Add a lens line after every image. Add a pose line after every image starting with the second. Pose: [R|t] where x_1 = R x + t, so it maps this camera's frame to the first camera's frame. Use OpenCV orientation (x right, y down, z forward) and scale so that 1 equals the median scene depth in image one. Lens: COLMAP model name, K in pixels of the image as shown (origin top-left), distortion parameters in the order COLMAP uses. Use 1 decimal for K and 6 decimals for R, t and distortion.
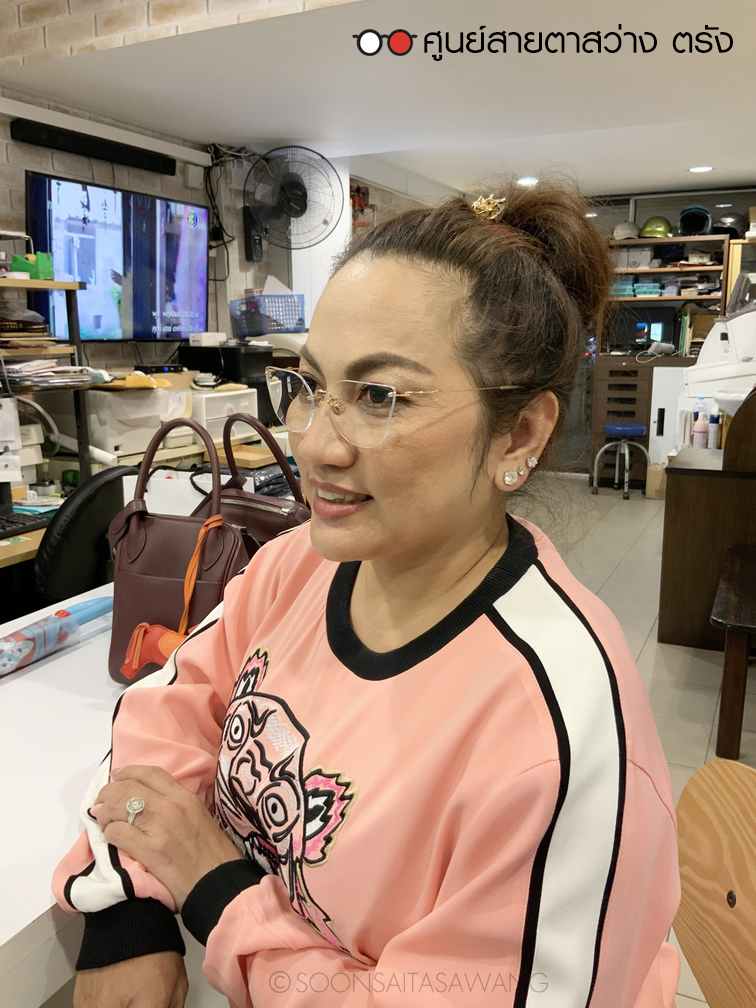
lens RADIAL K [[838.3, 0, 380.7], [0, 838.3, 498.9], [0, 0, 1]] dist [0.116238, -0.249604]
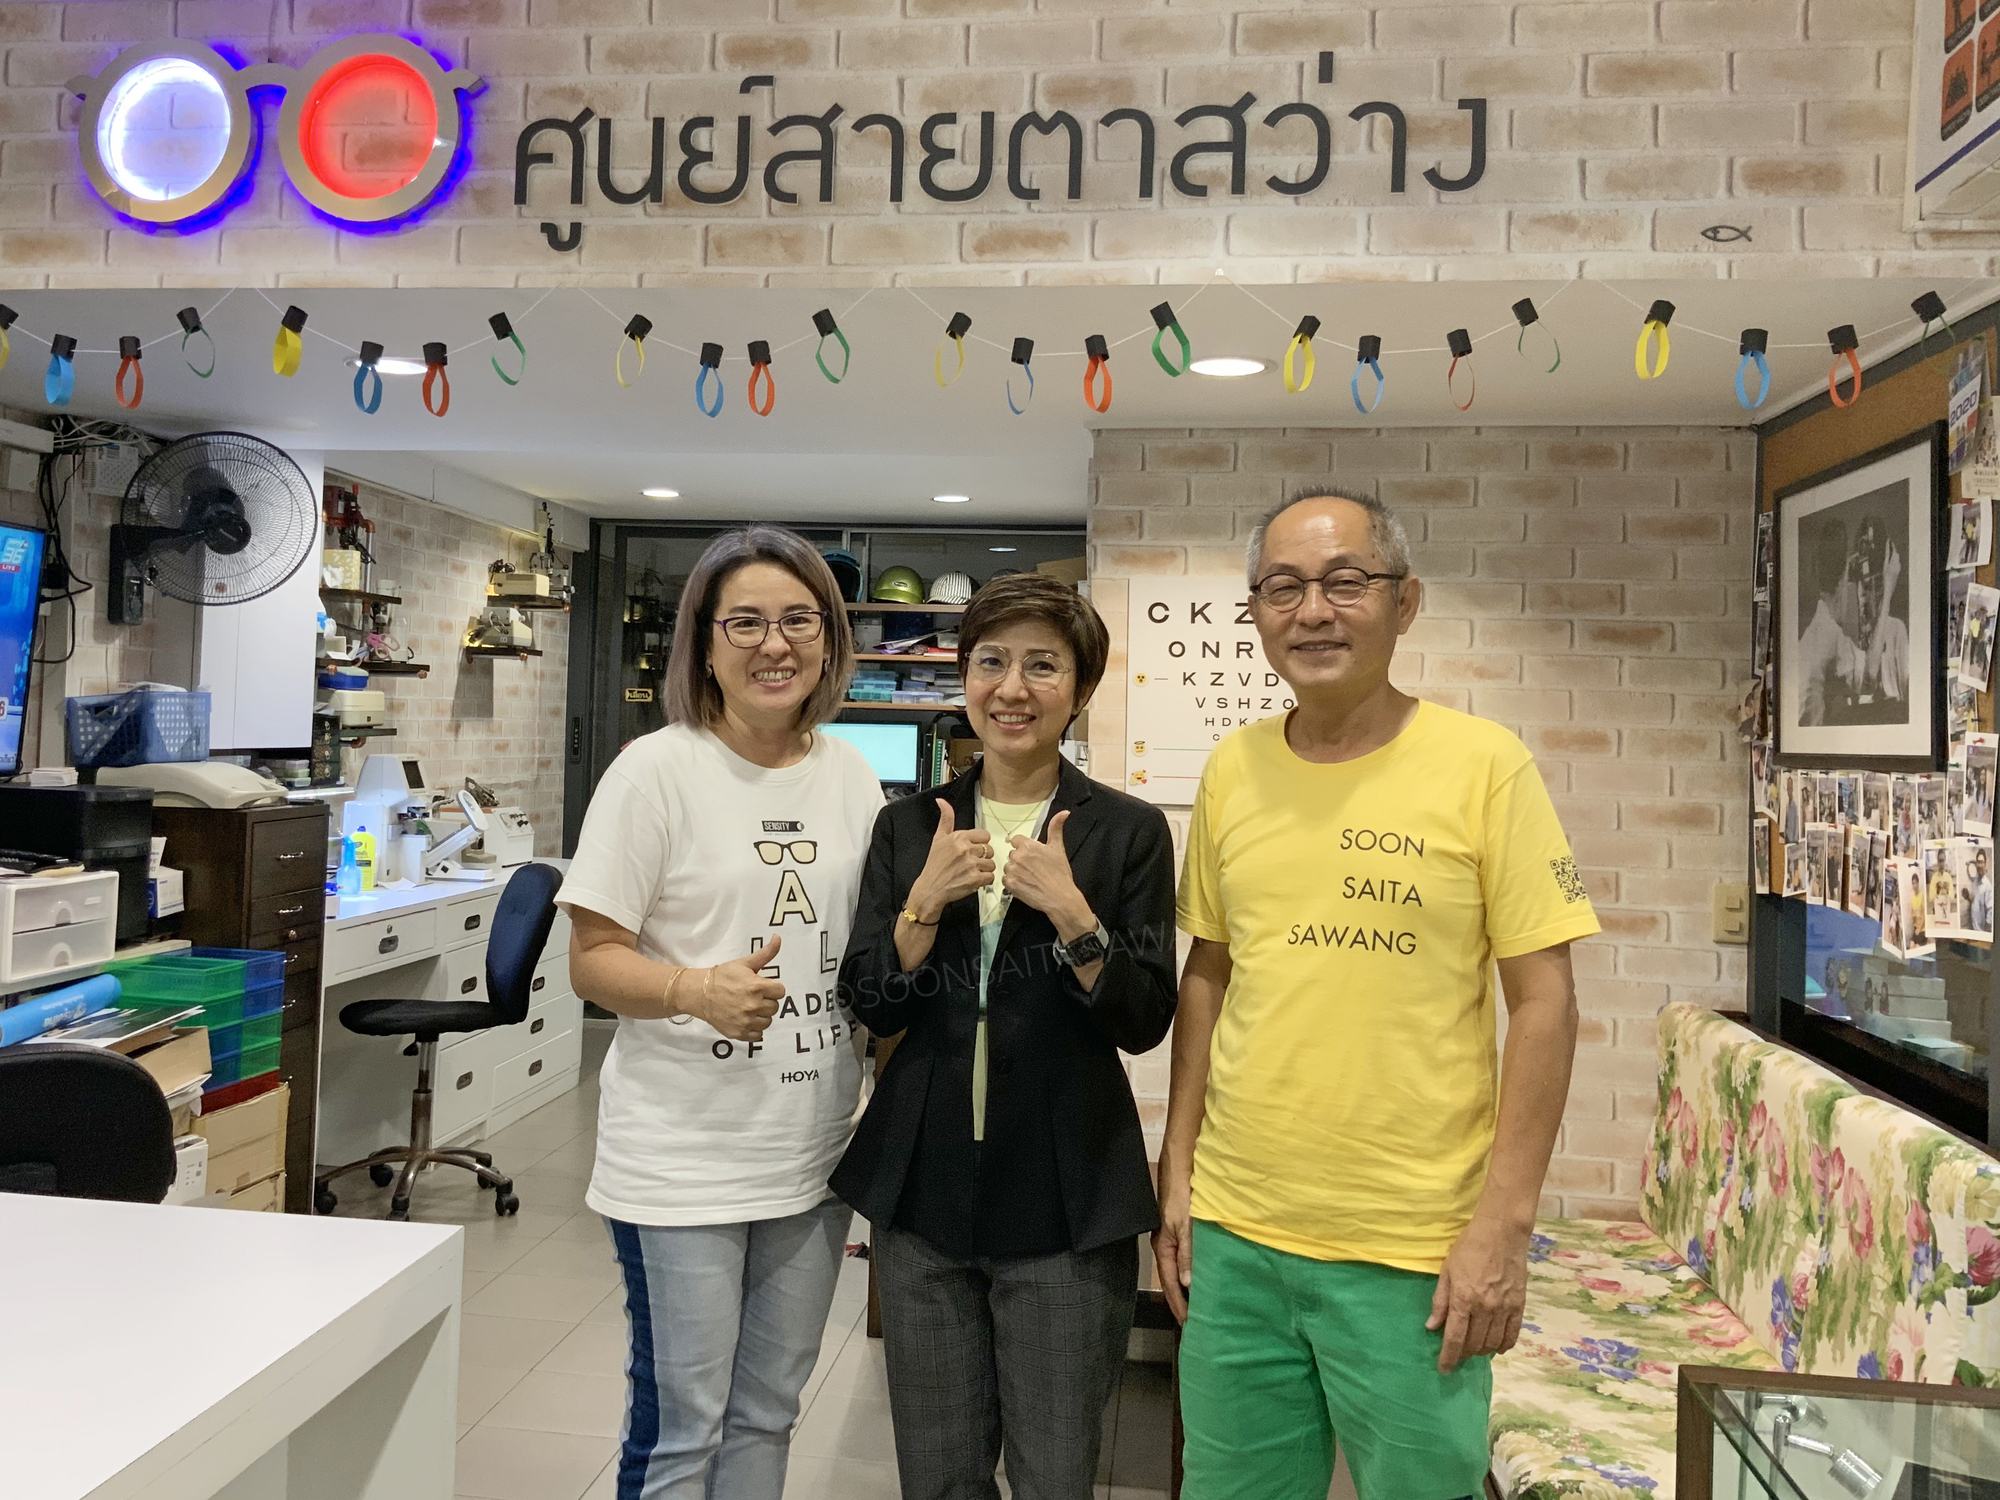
lens RADIAL K [[1802.0, 0, 903.4], [0, 1802.0, 676.0], [0, 0, 1]] dist [0.121644, -0.260293]
pose [[0.957127, 0.043359, 0.286404, -0.011964], [0.021133, 0.975647, -0.218328, 0.006714], [-0.288896, 0.215021, 0.932901, -0.190891]]
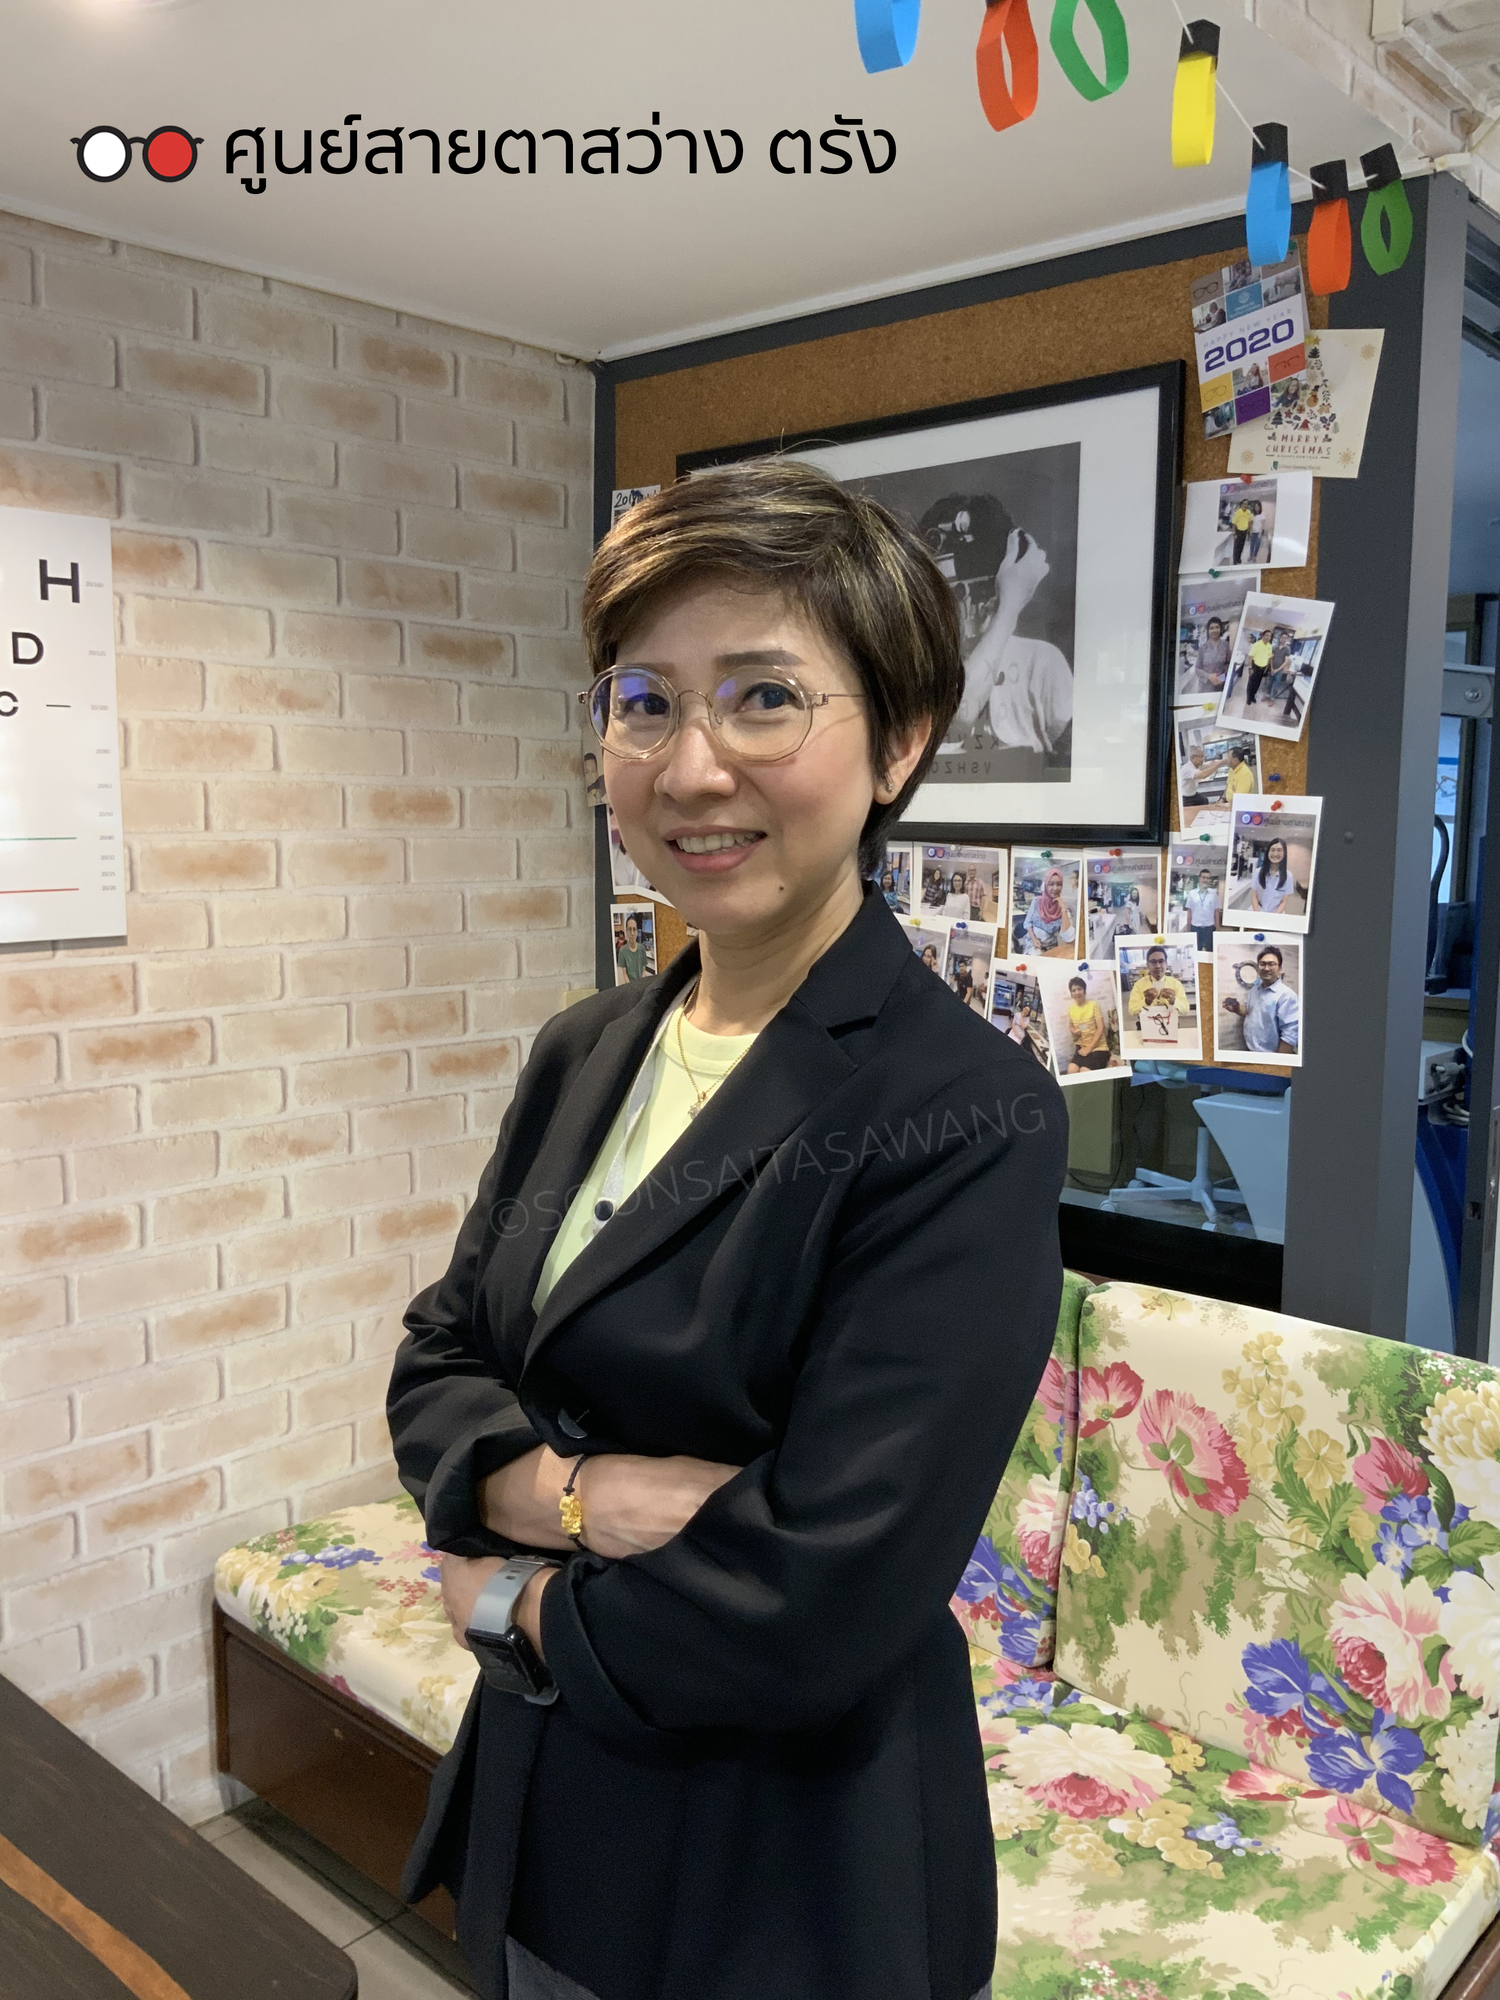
lens RADIAL K [[1659.6, 0, 754.6], [0, 1659.6, 992.6], [0, 0, 1]] dist [0.136170, -0.304159]
pose [[0.287031, -0.100039, 0.952683, 0.068492], [0.176255, 0.983067, 0.050126, -0.109040], [-0.941567, 0.153528, 0.299803, 0.344490]]
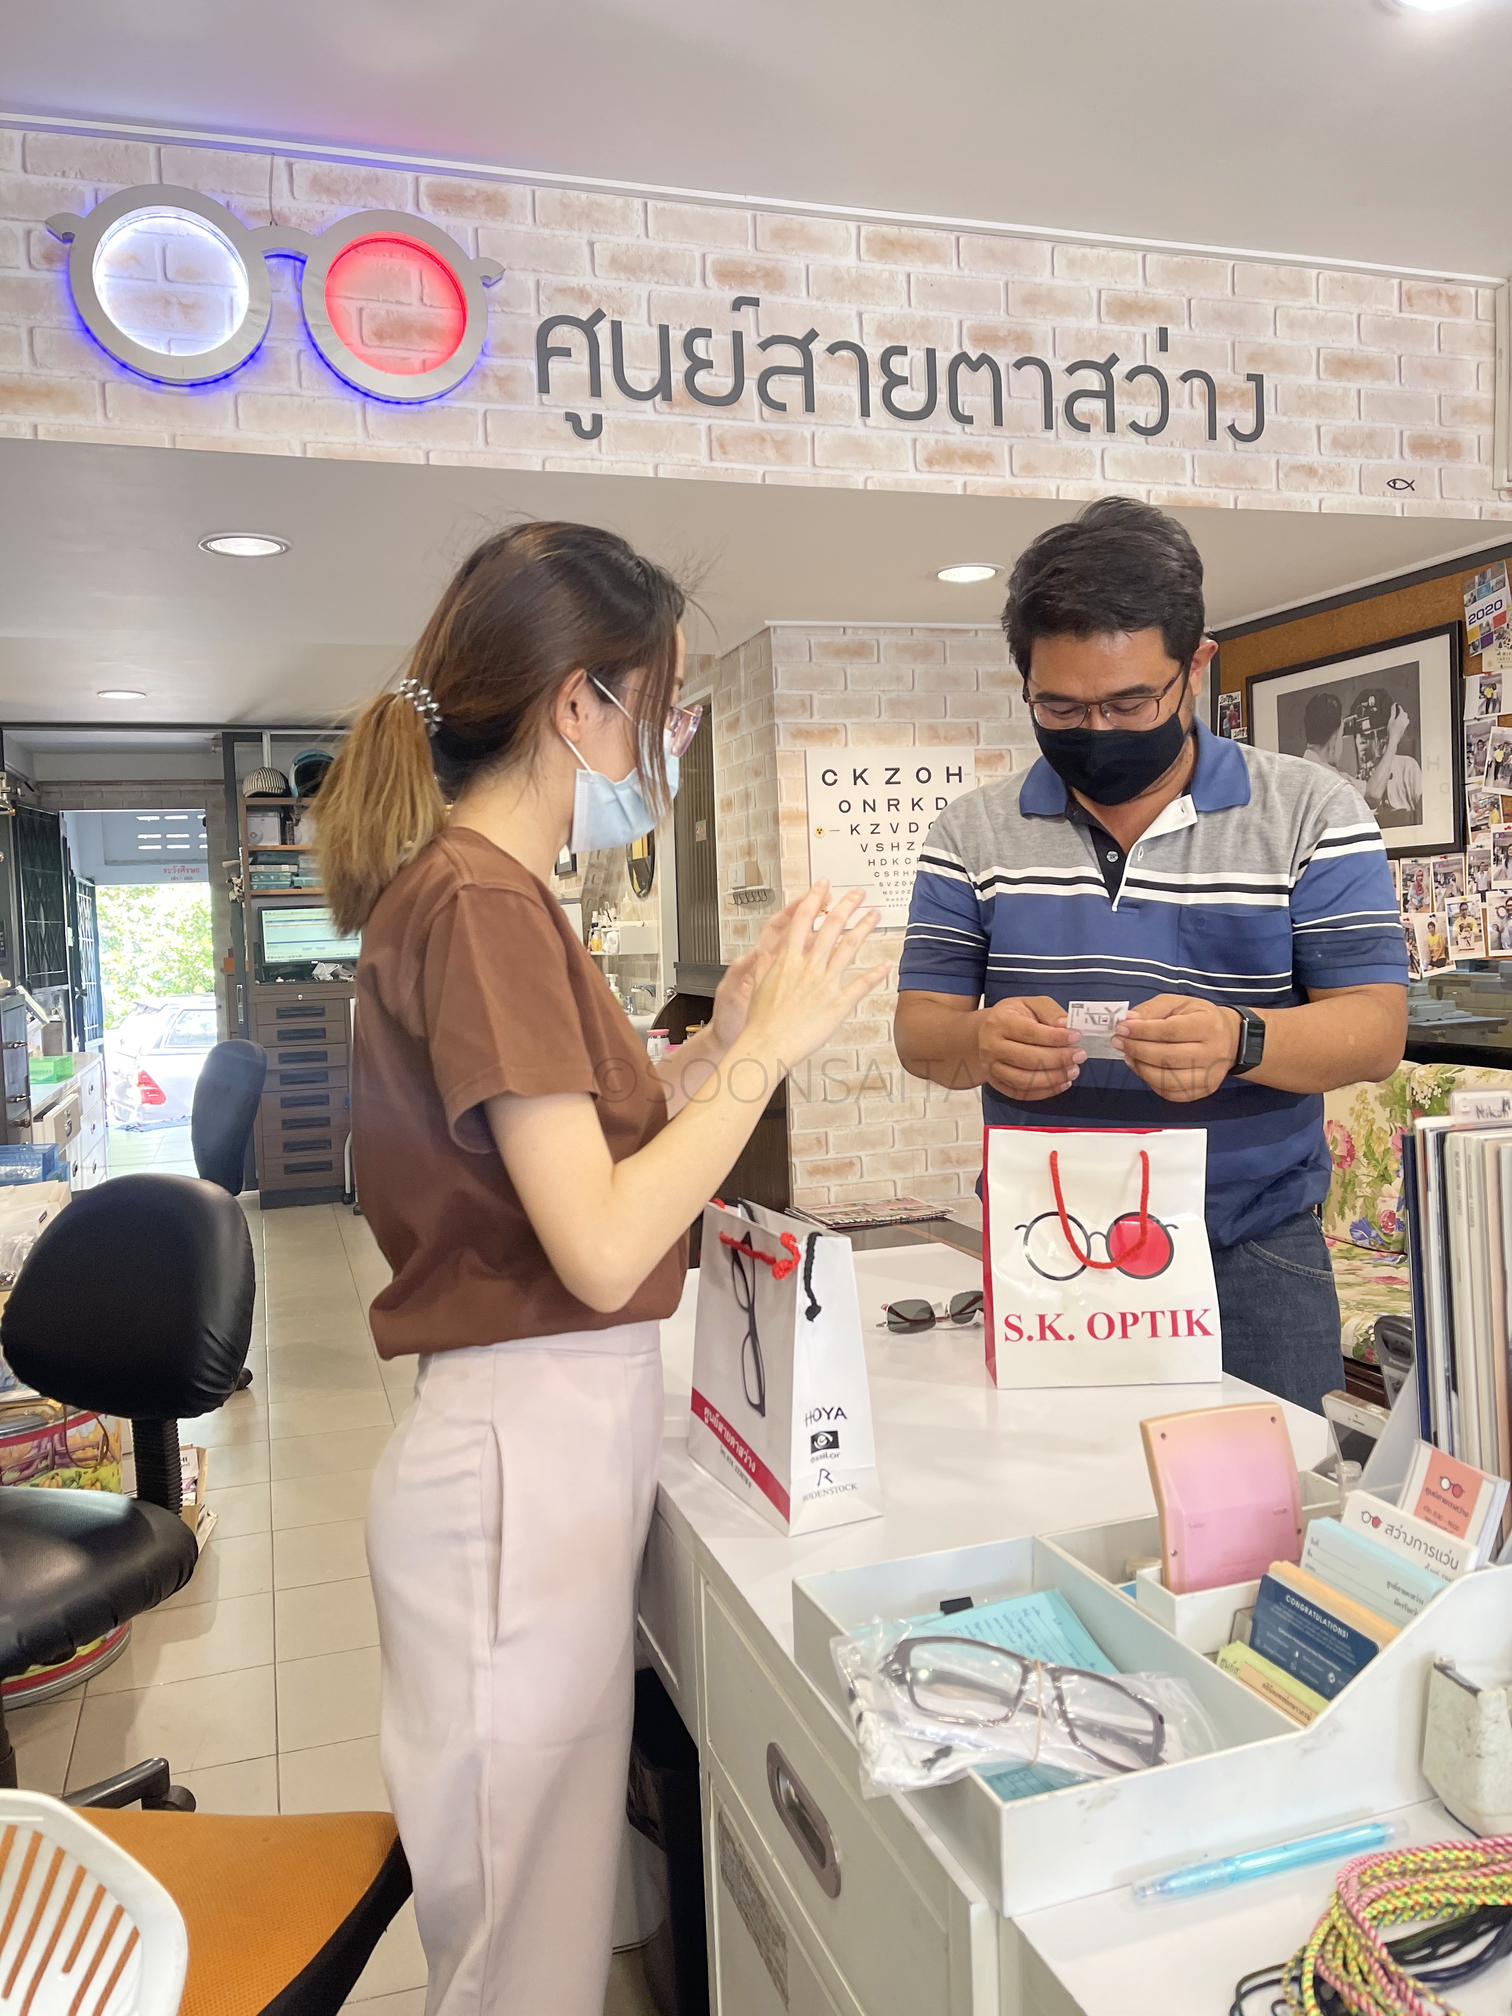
lens RADIAL K [[1532.4, 0, 743.7], [0, 1532.4, 998.5], [0, 0, 1]] dist [0.060904, -0.059628]
pose [[0.727800, -0.054891, 0.683589, -0.382382], [0.165987, 0.981253, -0.097929, 0.002051], [-0.665399, 0.184740, 0.723267, -0.003064]]
